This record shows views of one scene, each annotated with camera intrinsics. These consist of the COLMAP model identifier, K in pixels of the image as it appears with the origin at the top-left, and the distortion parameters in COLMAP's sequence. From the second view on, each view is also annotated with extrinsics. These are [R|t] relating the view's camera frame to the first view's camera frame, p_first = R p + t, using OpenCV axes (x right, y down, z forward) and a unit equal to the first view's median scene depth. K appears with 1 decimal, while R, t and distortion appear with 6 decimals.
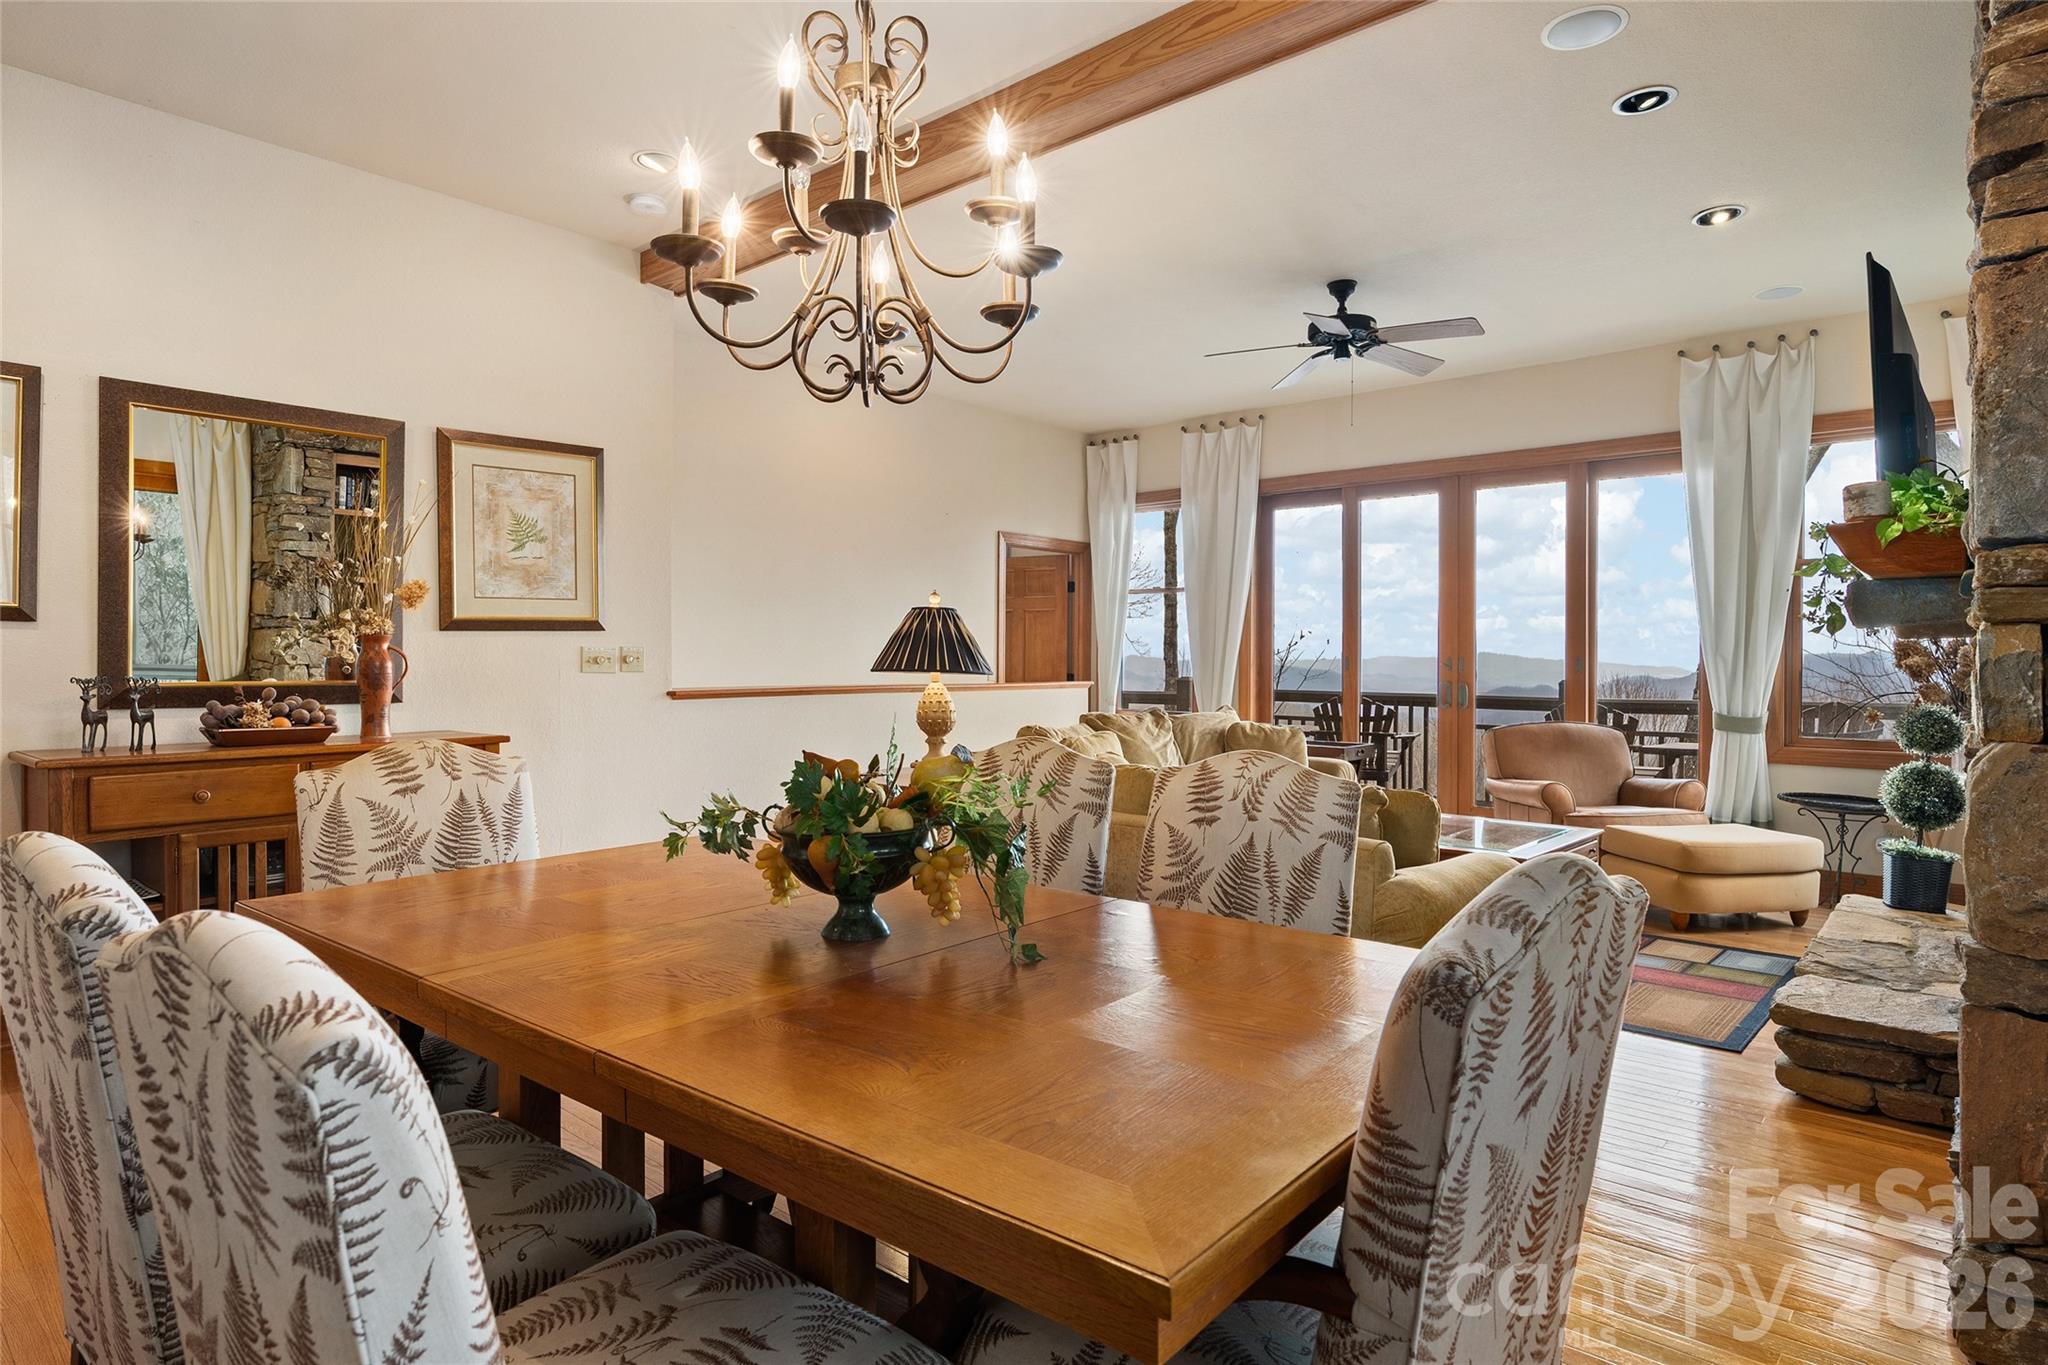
lens RADIAL K [[1132.6, 0, 1031.0], [0, 1132.6, 668.9], [0, 0, 1]] dist [0.002764, 0.000714]
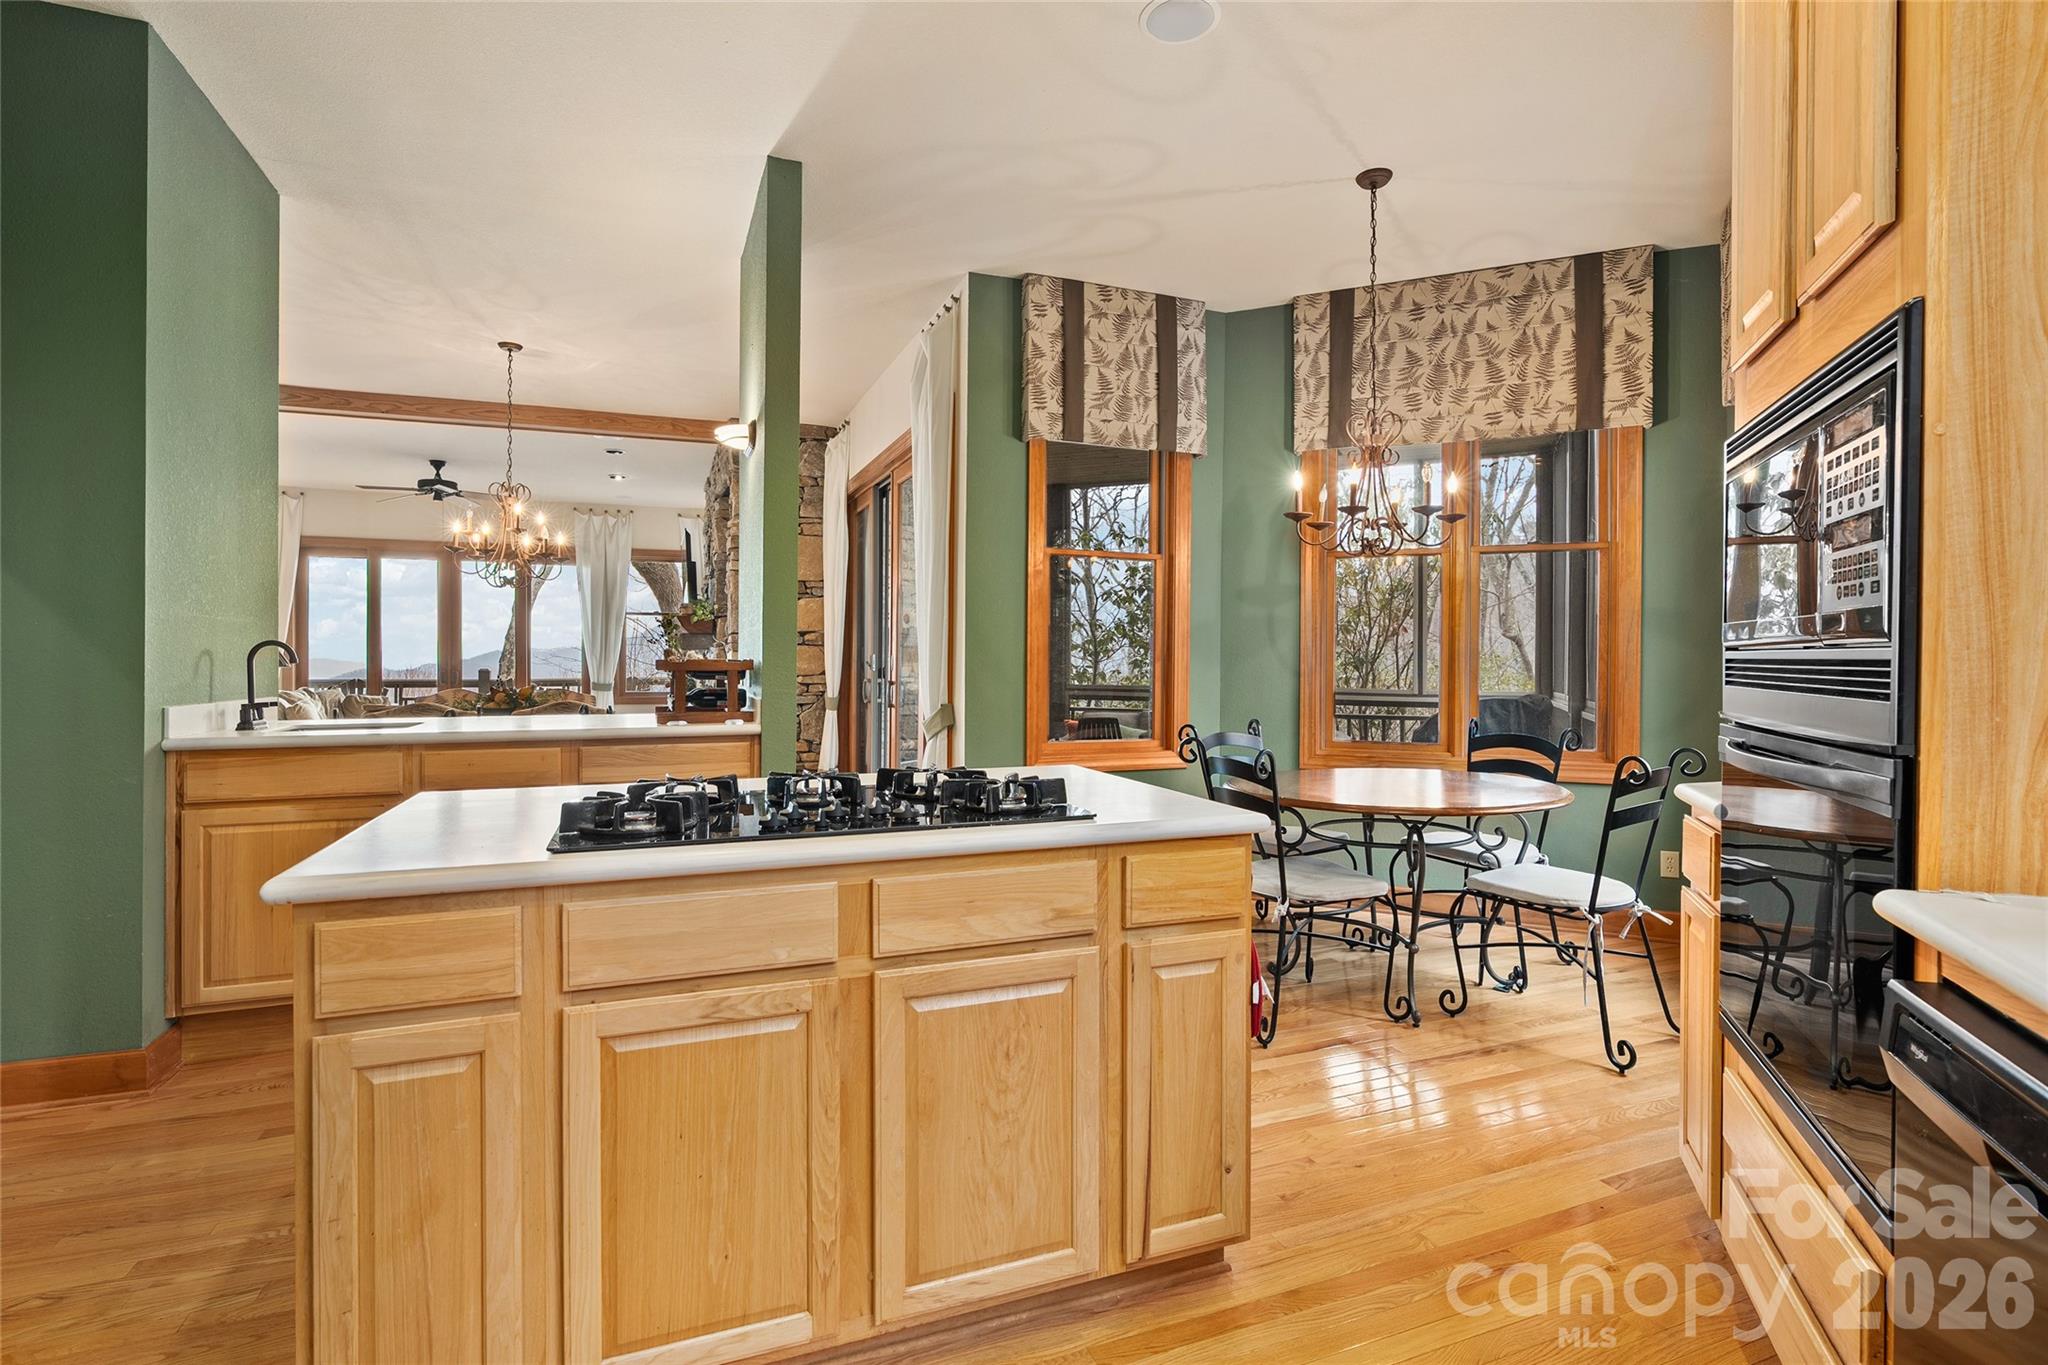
lens RADIAL K [[942.6, 0, 1020.5], [0, 942.6, 651.7], [0, 0, 1]] dist [-0.017870, 0.000106]
pose [[0.455269, -0.000813, 0.890354, -0.599373], [0.009514, 0.999947, -0.003952, -0.003887], [-0.890303, 0.010270, 0.455252, -0.516678]]
